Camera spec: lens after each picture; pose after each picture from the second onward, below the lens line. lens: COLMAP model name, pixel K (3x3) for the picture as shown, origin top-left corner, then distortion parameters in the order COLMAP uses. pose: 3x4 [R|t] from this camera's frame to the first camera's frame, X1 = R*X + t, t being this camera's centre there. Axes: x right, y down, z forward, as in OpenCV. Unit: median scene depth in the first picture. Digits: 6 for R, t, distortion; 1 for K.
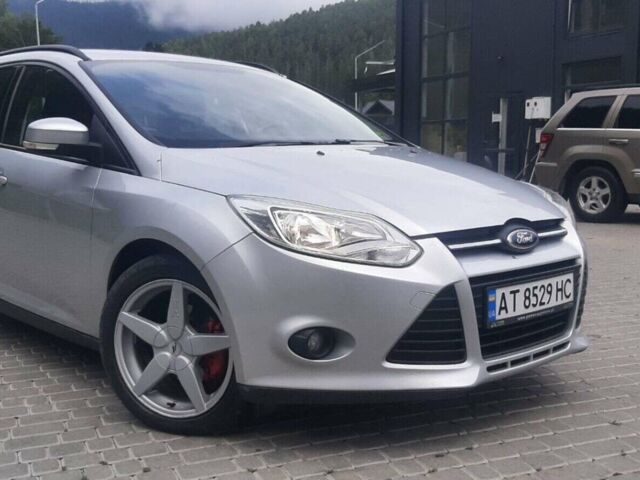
lens RADIAL K [[804.1, 0, 320.0], [0, 804.1, 240.0], [0, 0, 1]] dist [0.101158, -0.077992]
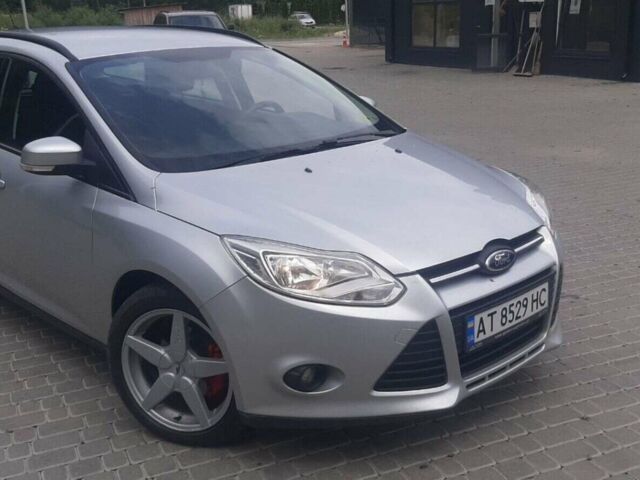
lens RADIAL K [[804.1, 0, 320.0], [0, 804.1, 240.0], [0, 0, 1]] dist [0.101158, -0.077992]
pose [[0.999557, -0.029057, 0.006503, 0.007437], [0.027866, 0.989815, 0.139602, -0.185651], [-0.010493, -0.139359, 0.990186, -0.047975]]
